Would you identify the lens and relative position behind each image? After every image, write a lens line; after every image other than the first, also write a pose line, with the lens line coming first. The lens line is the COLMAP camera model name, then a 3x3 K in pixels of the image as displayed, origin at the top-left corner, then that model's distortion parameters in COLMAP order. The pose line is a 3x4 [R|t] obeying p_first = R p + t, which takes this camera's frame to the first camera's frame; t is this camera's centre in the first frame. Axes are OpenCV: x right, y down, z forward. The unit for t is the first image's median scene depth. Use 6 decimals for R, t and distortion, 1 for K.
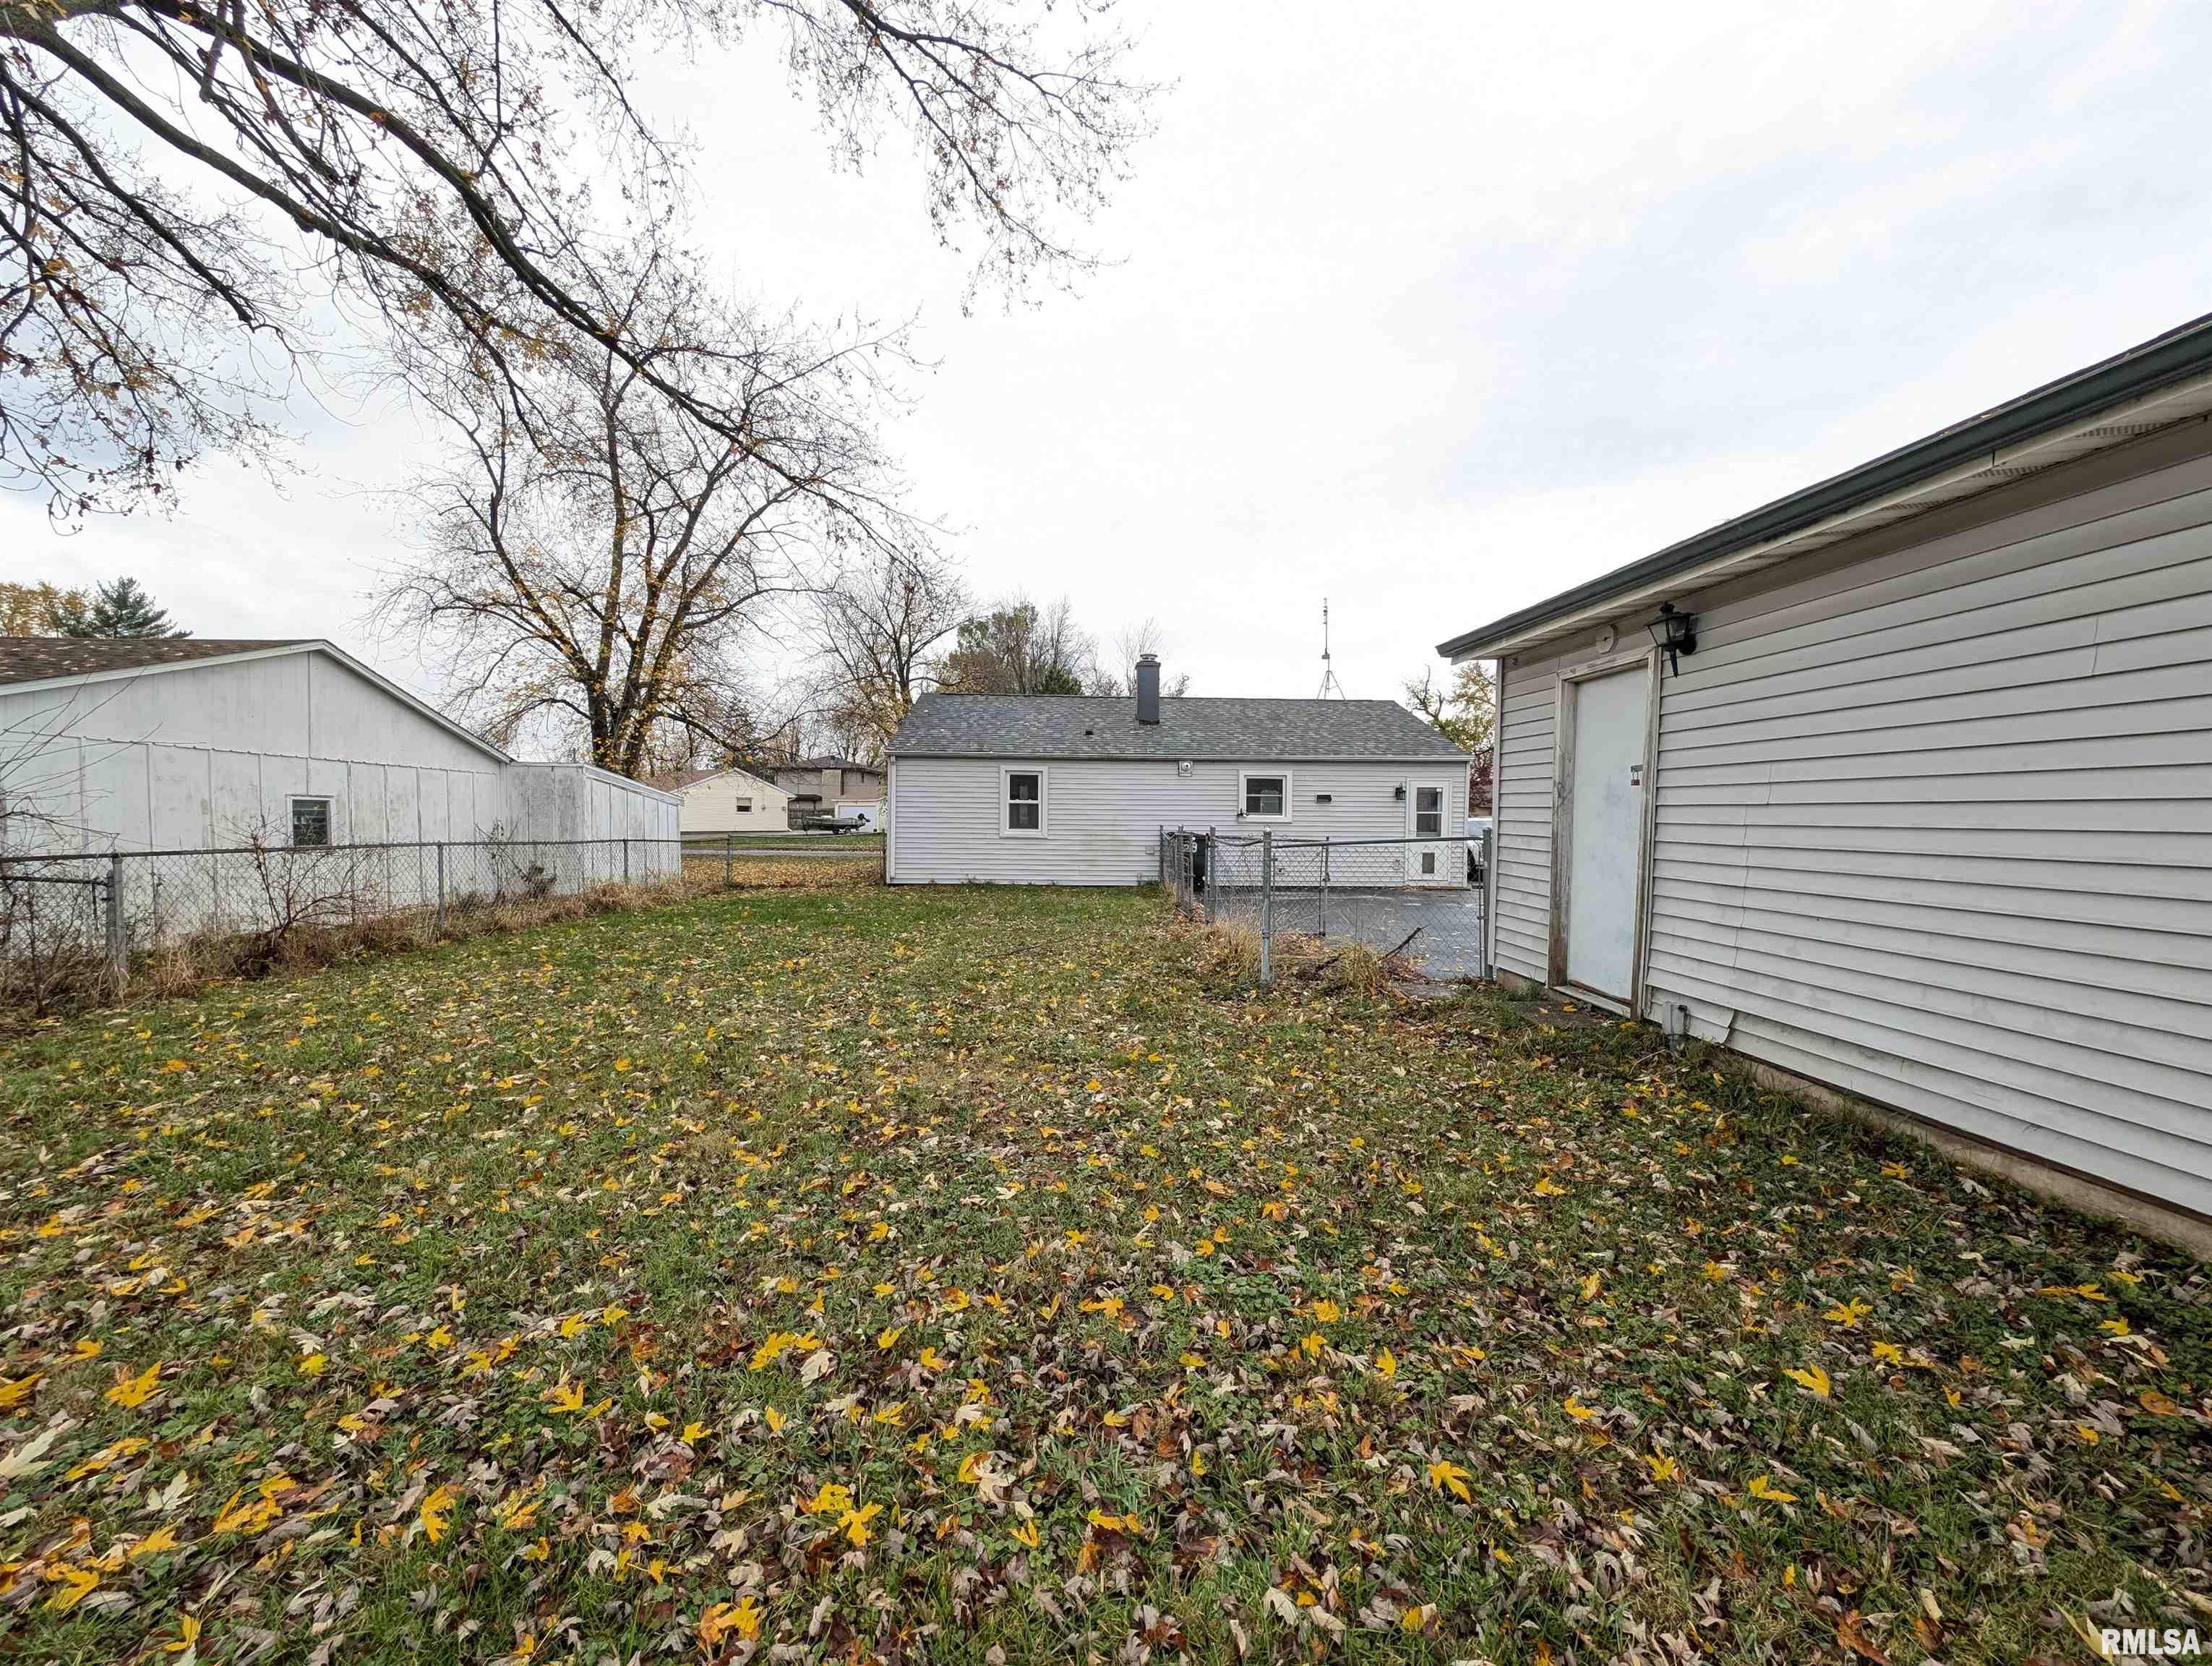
lens RADIAL K [[827.8, 0, 1099.2], [0, 827.8, 842.0], [0, 0, 1]] dist [0.016037, -0.008030]
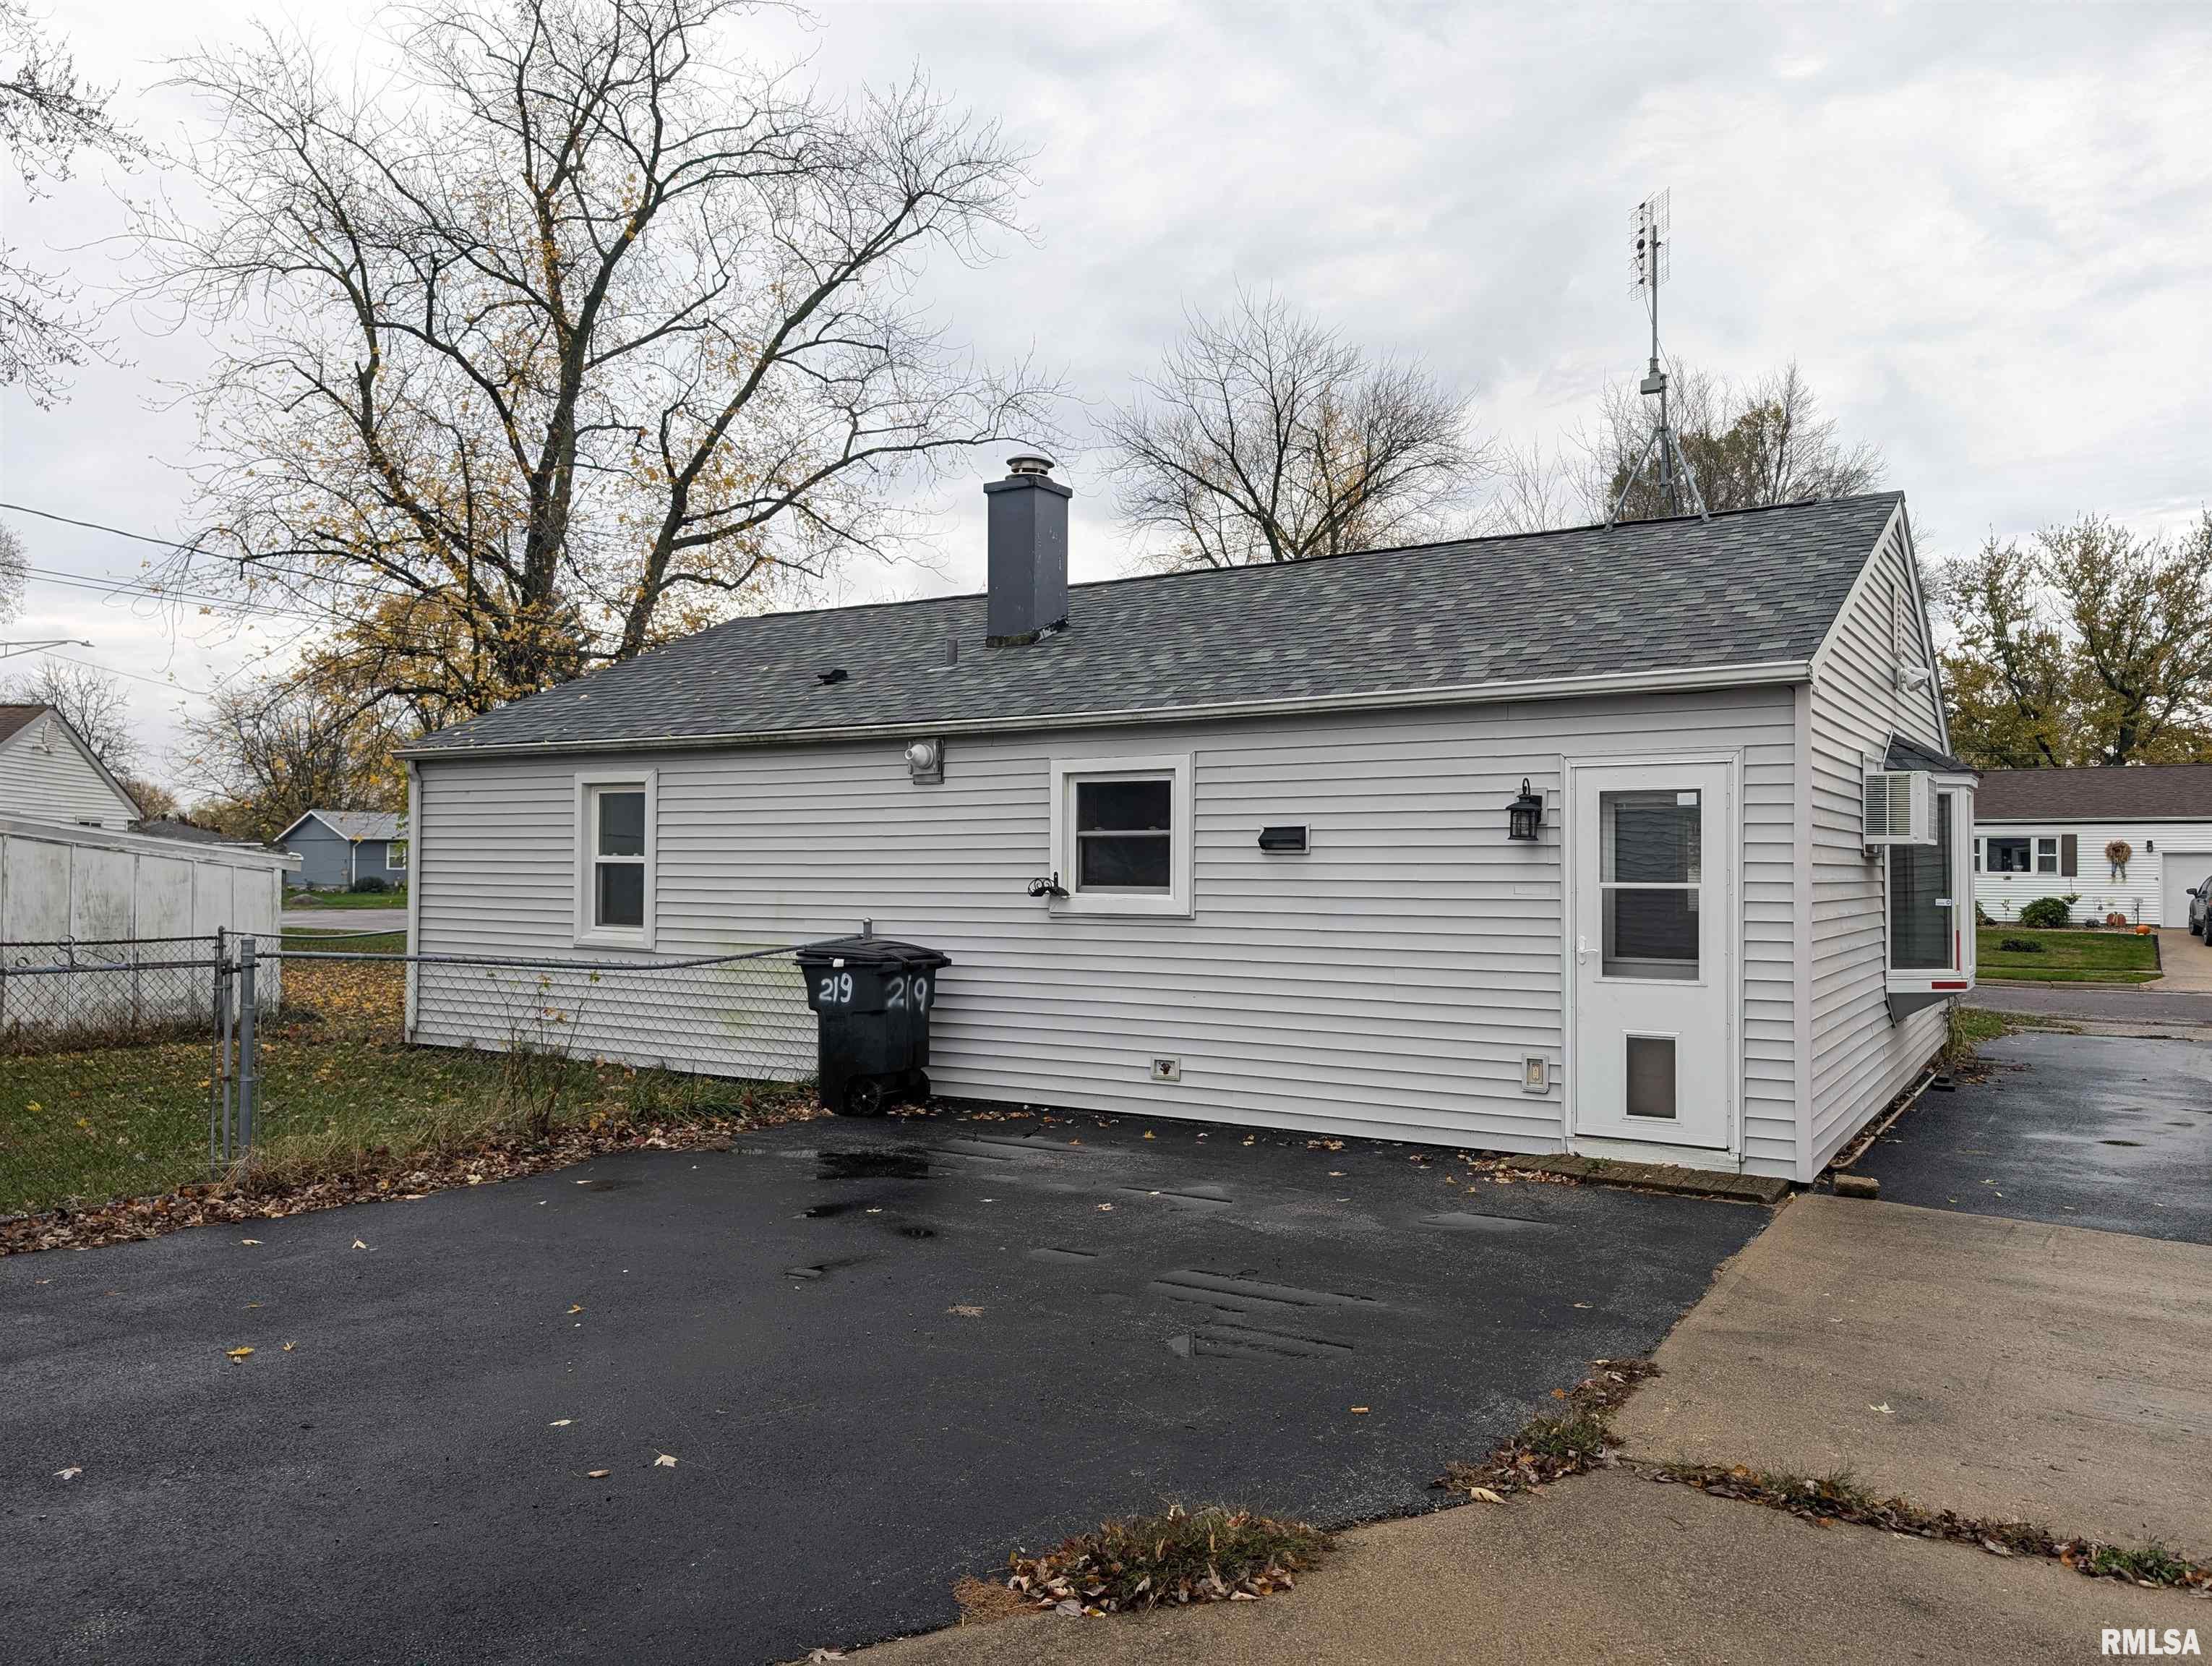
lens RADIAL K [[1578.7, 0, 1097.2], [0, 1578.7, 825.9], [0, 0, 1]] dist [0.001403, -0.003252]
pose [[0.821400, -0.020814, -0.569972, 0.543231], [-0.005866, 0.998973, -0.044934, -0.031002], [0.570322, 0.040252, 0.820435, 0.486263]]
